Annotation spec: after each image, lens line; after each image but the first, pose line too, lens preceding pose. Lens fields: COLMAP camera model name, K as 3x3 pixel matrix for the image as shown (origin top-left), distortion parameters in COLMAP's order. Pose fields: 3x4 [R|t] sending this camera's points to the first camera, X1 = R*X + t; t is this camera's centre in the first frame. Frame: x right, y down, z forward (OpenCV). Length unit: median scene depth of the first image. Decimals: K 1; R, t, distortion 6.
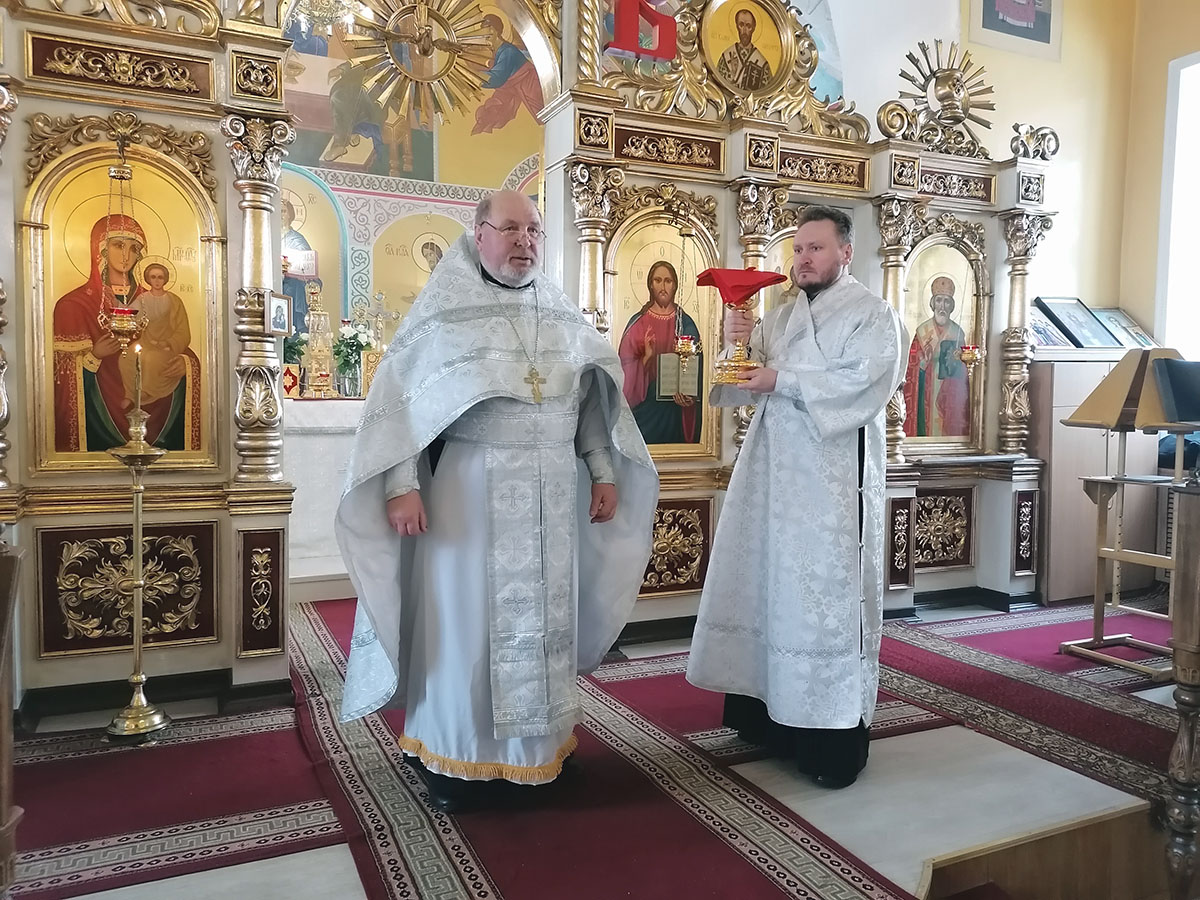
lens RADIAL K [[899.2, 0, 596.2], [0, 899.2, 428.6], [0, 0, 1]] dist [0.109213, -0.137331]
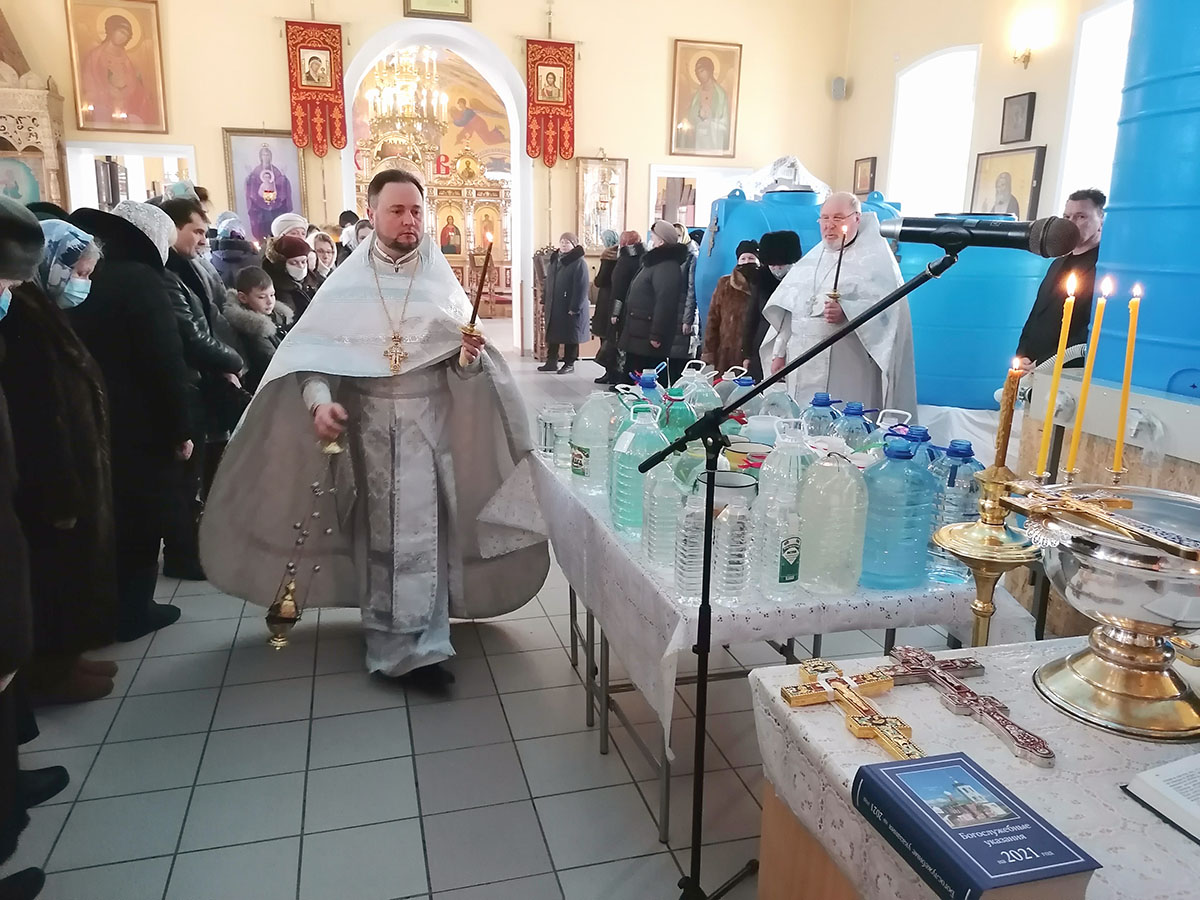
lens RADIAL K [[899.2, 0, 596.2], [0, 899.2, 428.6], [0, 0, 1]] dist [0.109213, -0.137331]
pose [[0.987854, 0.042828, -0.149368, 1.709470], [-0.015030, 0.983095, 0.182480, 0.039769], [0.154658, -0.178019, 0.971797, -4.004776]]
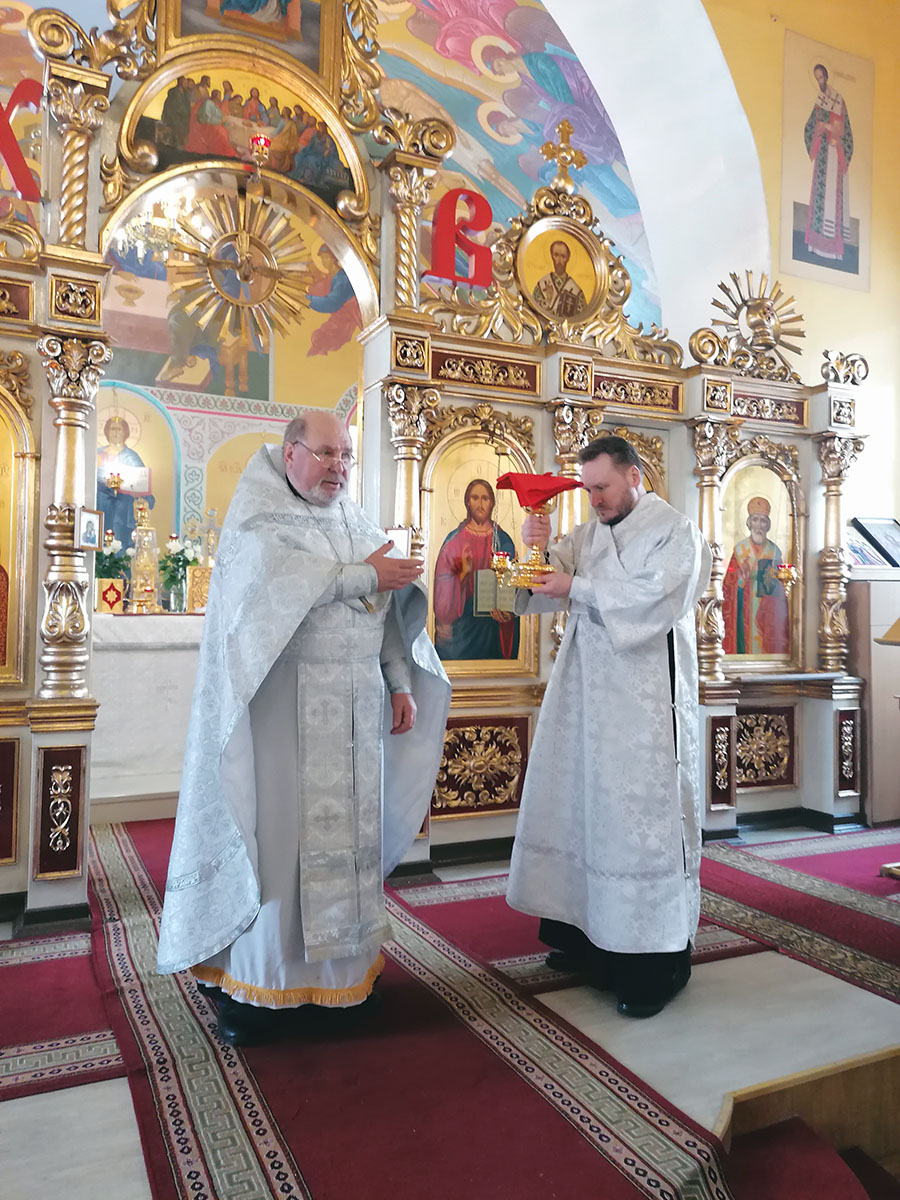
lens RADIAL K [[899.2, 0, 444.4], [0, 899.2, 577.4], [0, 0, 1]] dist [0.109213, -0.137331]
pose [[0.999925, 0.004526, 0.011374, 0.023967], [-0.003662, 0.997184, -0.074906, 0.000728], [-0.011681, 0.074858, 0.997126, -0.000834]]
